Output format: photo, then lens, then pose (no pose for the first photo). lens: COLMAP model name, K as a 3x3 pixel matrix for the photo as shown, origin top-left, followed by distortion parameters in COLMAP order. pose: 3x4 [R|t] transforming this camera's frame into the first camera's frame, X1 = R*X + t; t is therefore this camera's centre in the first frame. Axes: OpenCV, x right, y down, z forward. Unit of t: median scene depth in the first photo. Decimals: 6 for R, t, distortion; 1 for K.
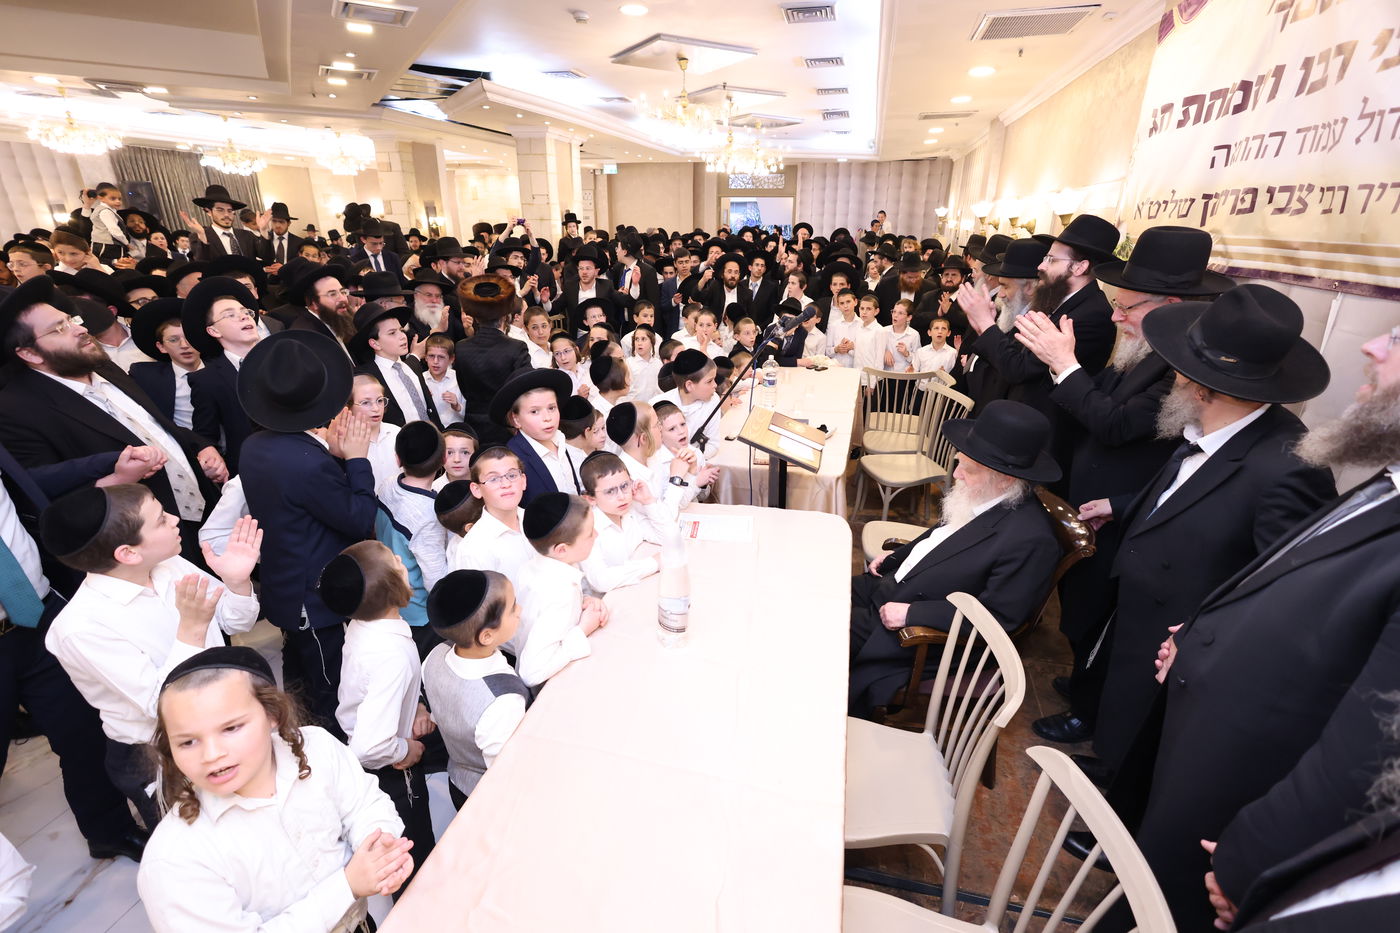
lens RADIAL K [[643.6, 0, 699.3], [0, 643.6, 459.4], [0, 0, 1]] dist [-0.000775, 0.001337]
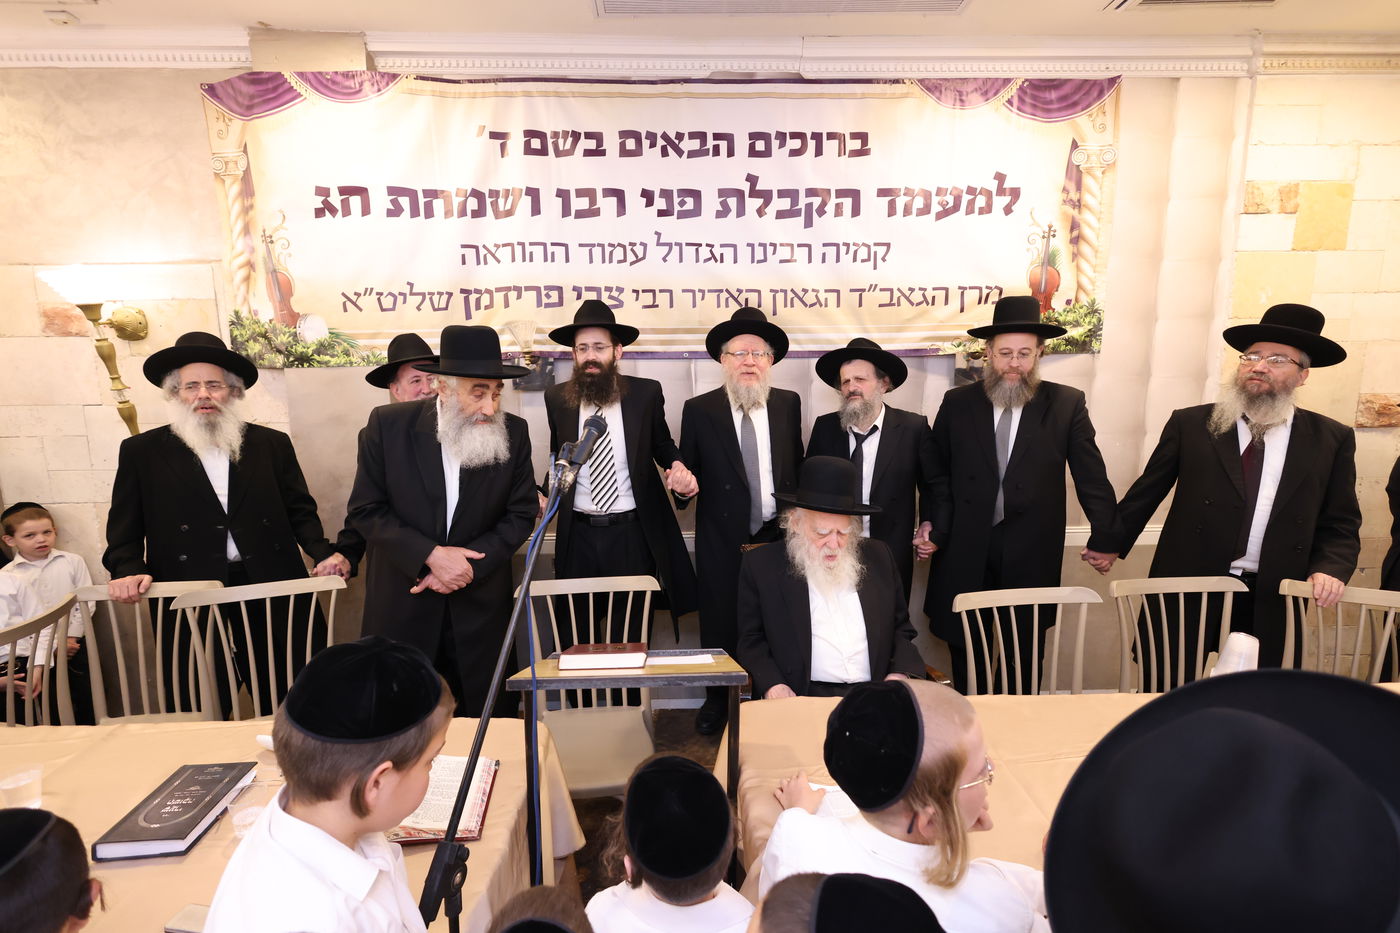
lens RADIAL K [[643.6, 0, 696.1], [0, 643.6, 465.3], [0, 0, 1]] dist [-0.000775, 0.001337]
pose [[-0.270115, -0.150353, 0.951016, -0.105692], [0.344594, 0.907209, 0.241302, -0.091180], [-0.899051, 0.392894, -0.193240, 0.320099]]
